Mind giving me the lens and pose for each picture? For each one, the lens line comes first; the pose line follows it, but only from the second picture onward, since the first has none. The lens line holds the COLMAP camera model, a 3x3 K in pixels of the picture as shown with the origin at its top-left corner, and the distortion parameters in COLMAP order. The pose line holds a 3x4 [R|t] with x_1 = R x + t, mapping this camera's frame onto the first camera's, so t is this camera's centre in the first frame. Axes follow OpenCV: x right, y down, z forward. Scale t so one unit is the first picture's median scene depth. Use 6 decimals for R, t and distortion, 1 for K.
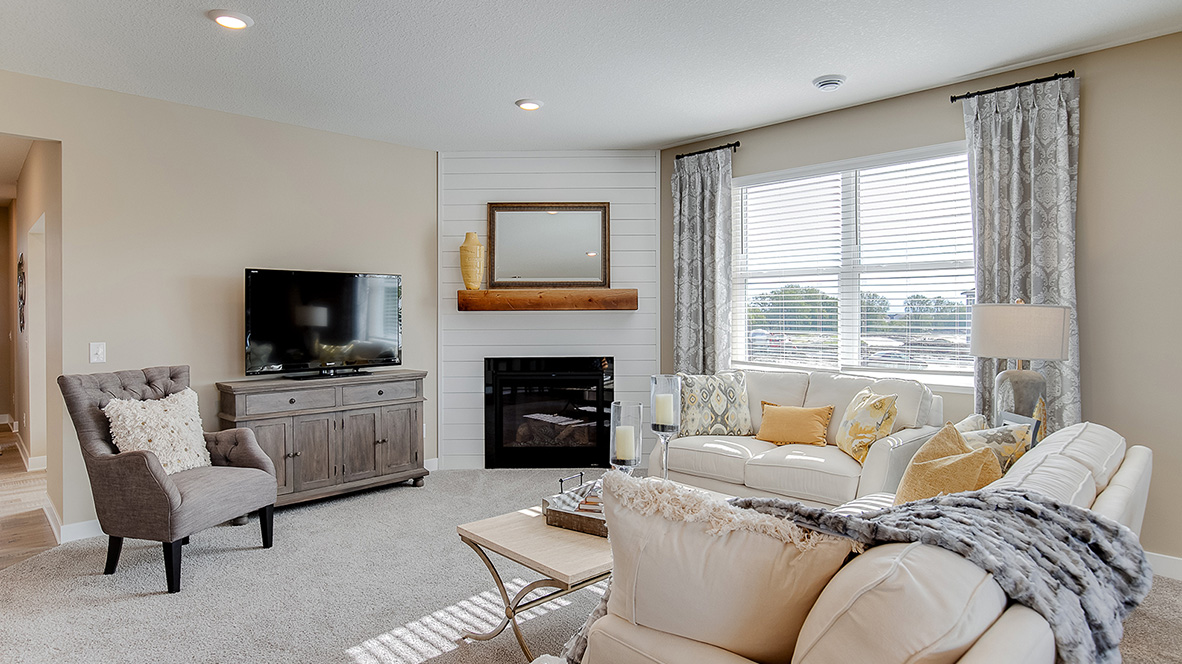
lens RADIAL K [[661.8, 0, 591.3], [0, 661.8, 312.2], [0, 0, 1]] dist [-0.002186, -0.000506]
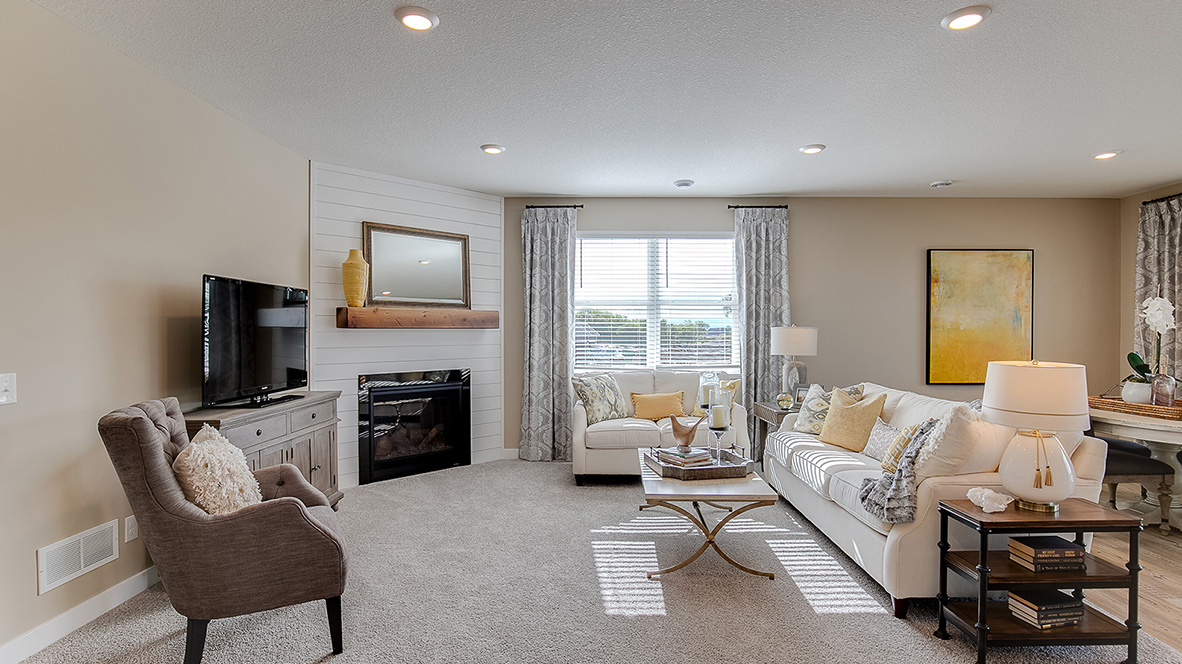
lens RADIAL K [[571.9, 0, 591.0], [0, 571.9, 332.0], [0, 0, 1]] dist [-0.002685, -0.000306]
pose [[0.714280, 0.002199, 0.699857, -0.589603], [-0.004485, 0.999989, 0.001435, 0.000971], [-0.699846, -0.004164, 0.714282, 0.151591]]
